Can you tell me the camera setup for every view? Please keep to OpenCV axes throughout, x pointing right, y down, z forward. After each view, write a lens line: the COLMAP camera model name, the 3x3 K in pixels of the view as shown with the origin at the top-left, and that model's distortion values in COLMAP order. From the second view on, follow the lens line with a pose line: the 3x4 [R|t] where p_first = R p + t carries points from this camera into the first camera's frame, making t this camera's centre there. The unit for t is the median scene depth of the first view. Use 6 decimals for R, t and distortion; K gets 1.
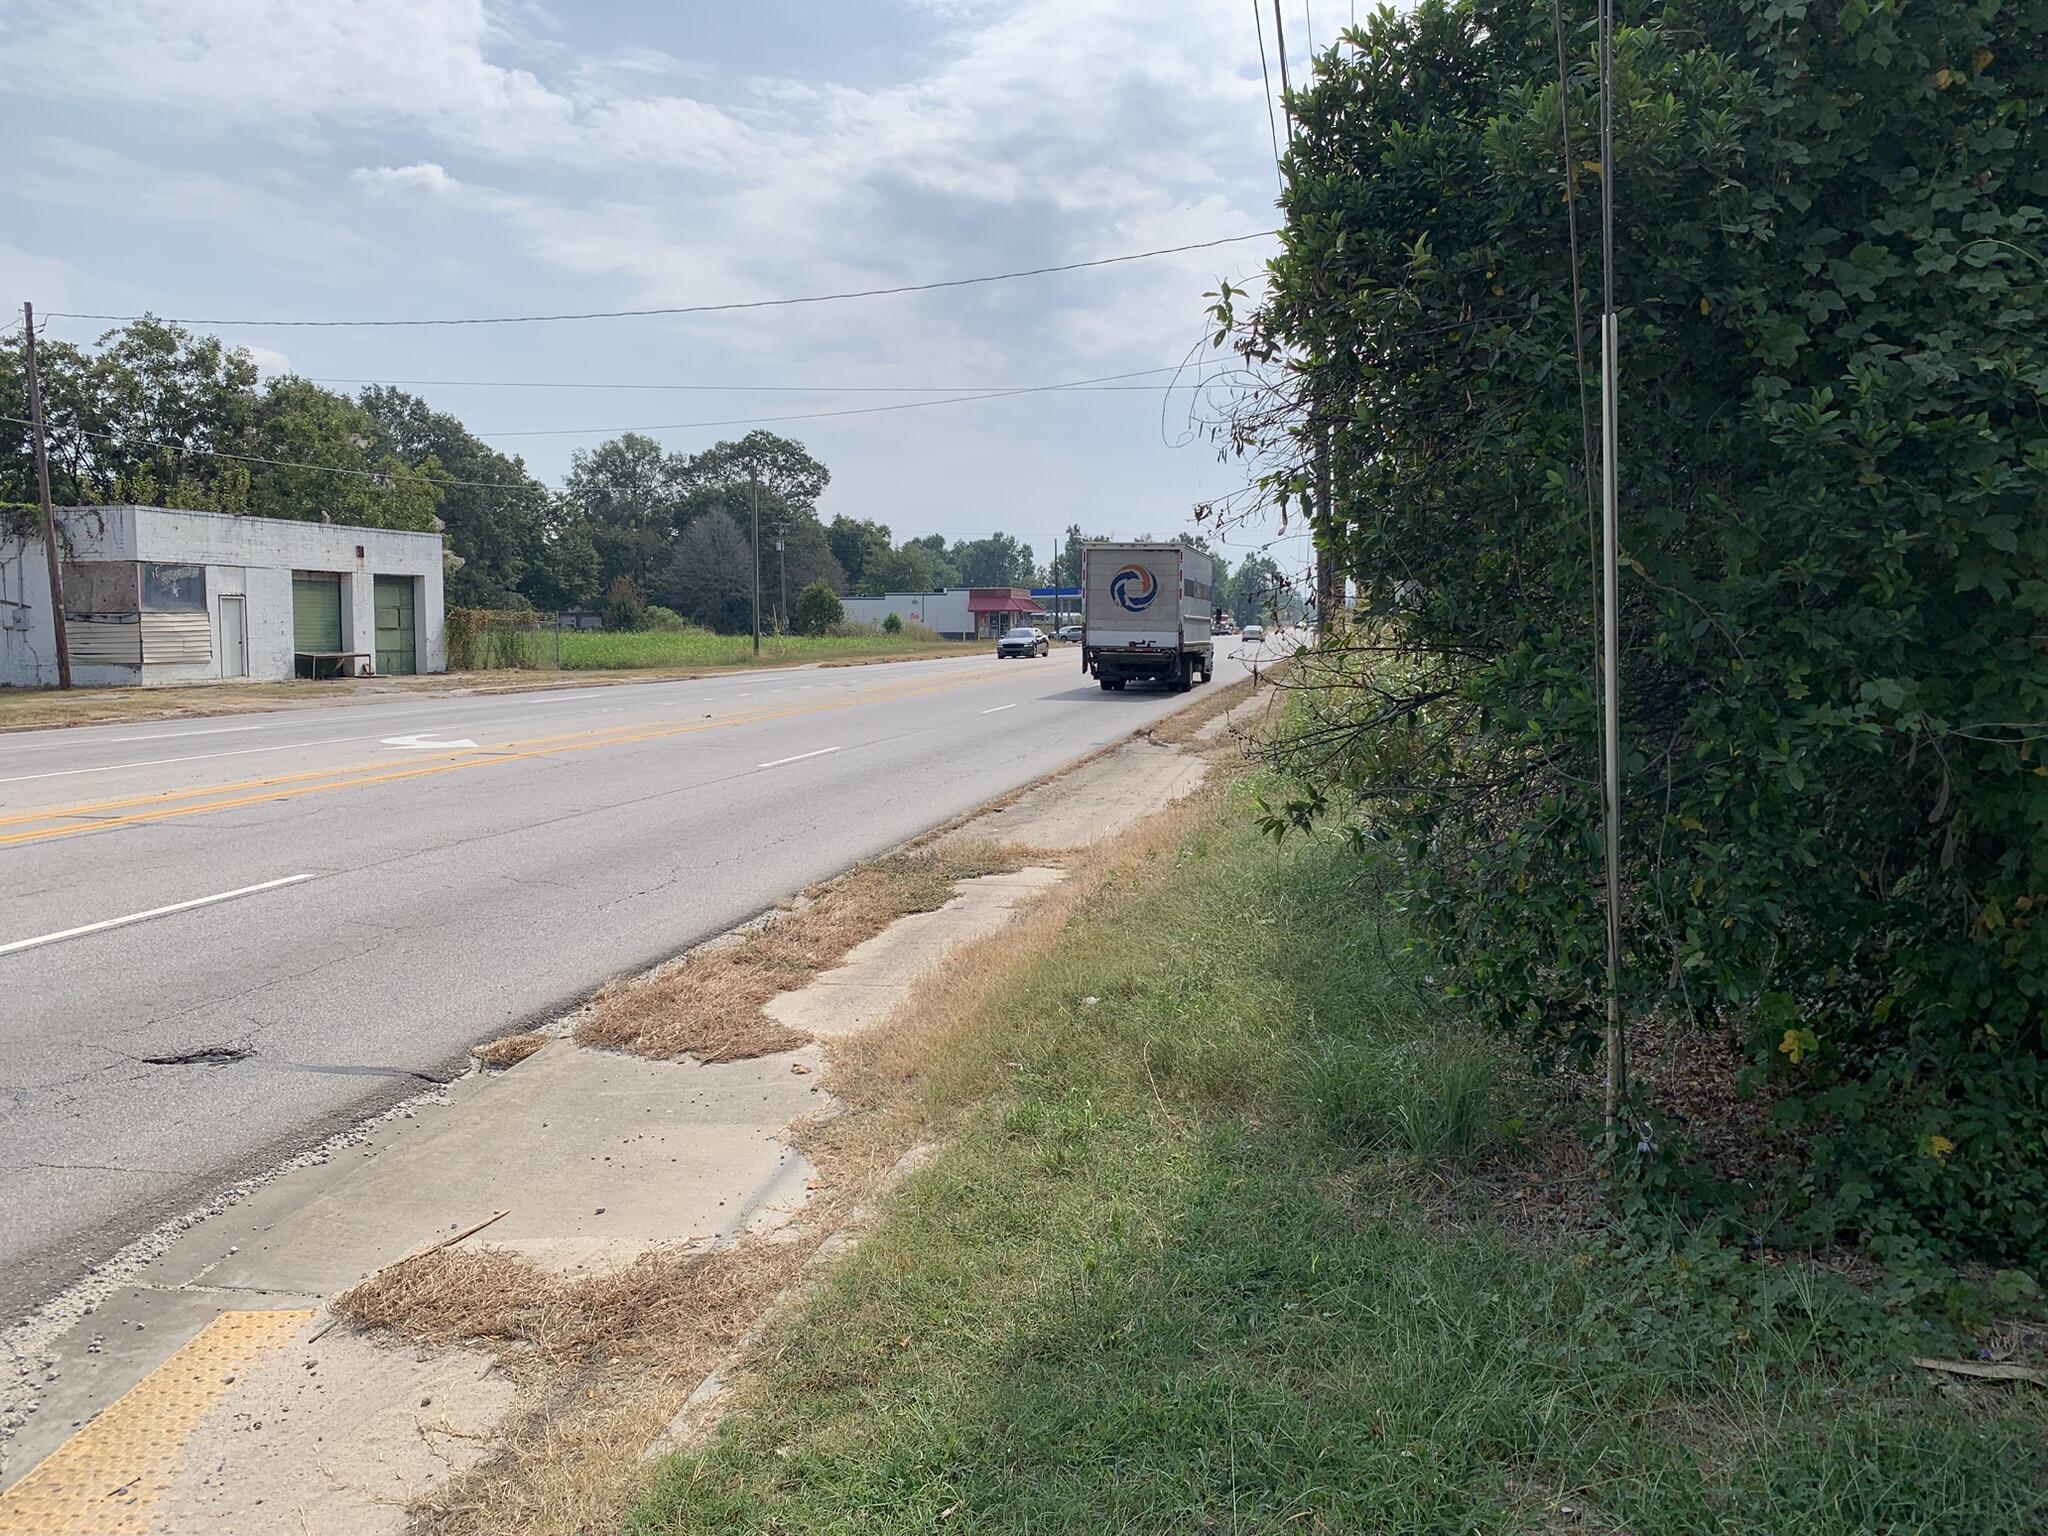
lens RADIAL K [[1542.8, 0, 1022.4], [0, 1542.8, 748.1], [0, 0, 1]] dist [-0.005630, -0.005335]
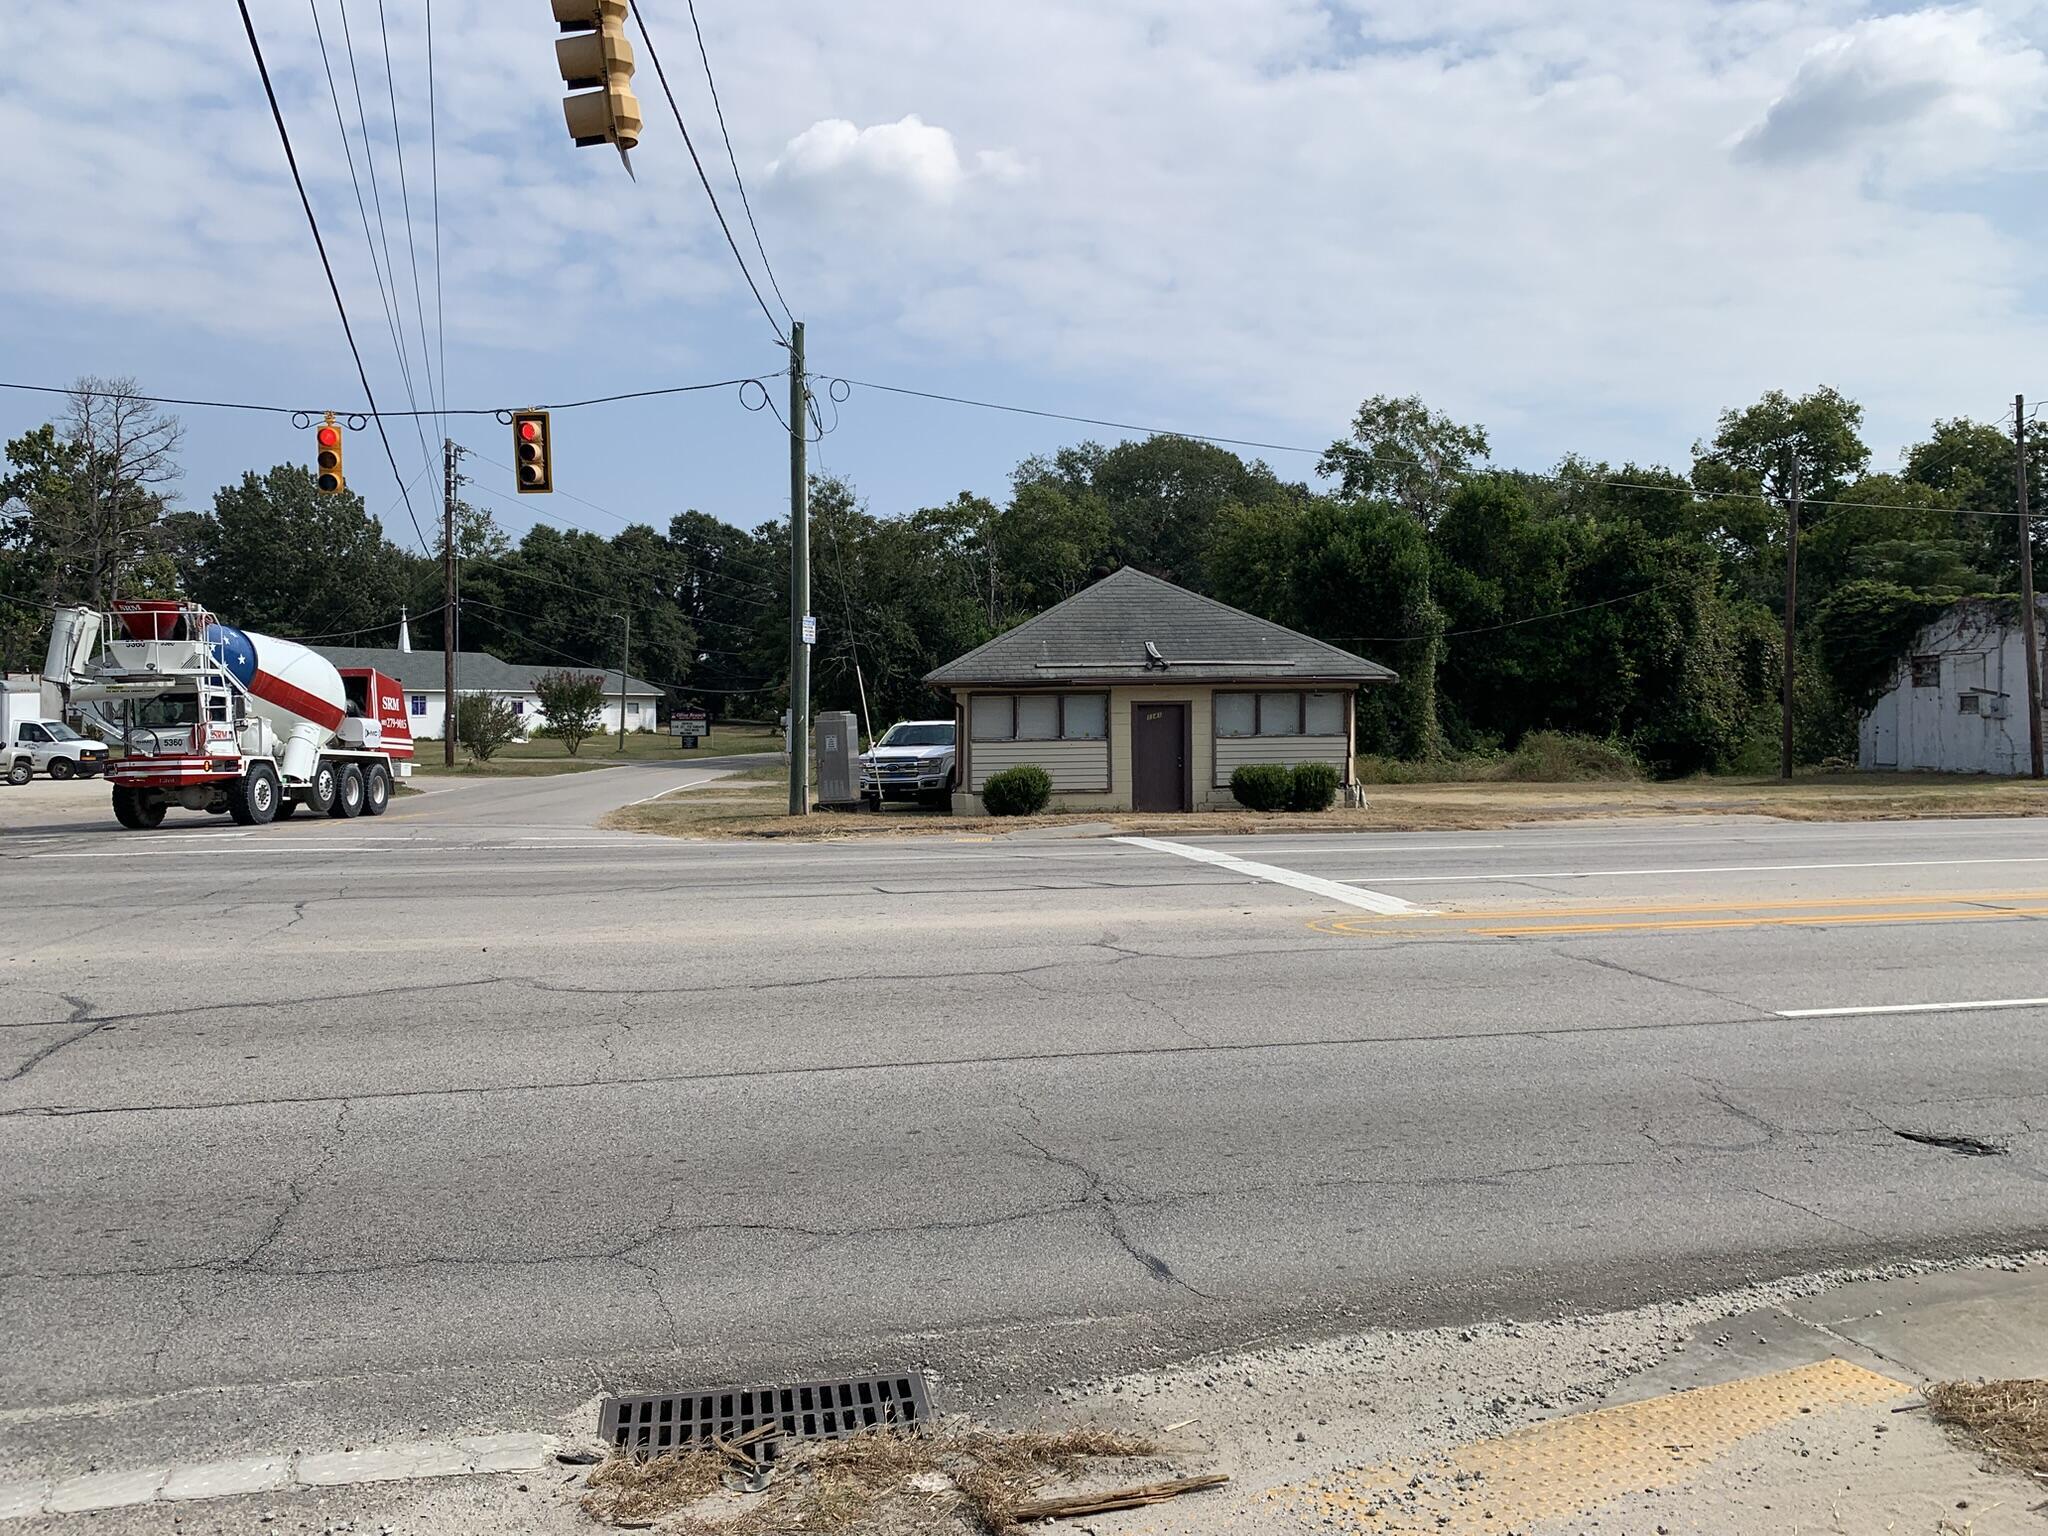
lens RADIAL K [[1542.8, 0, 1020.6], [0, 1542.8, 773.9], [0, 0, 1]] dist [-0.005630, -0.005335]
pose [[0.410304, 0.028213, -0.911512, 0.193736], [-0.064860, 0.997893, 0.001690, -0.007790], [0.909639, 0.058427, 0.411270, 0.005436]]
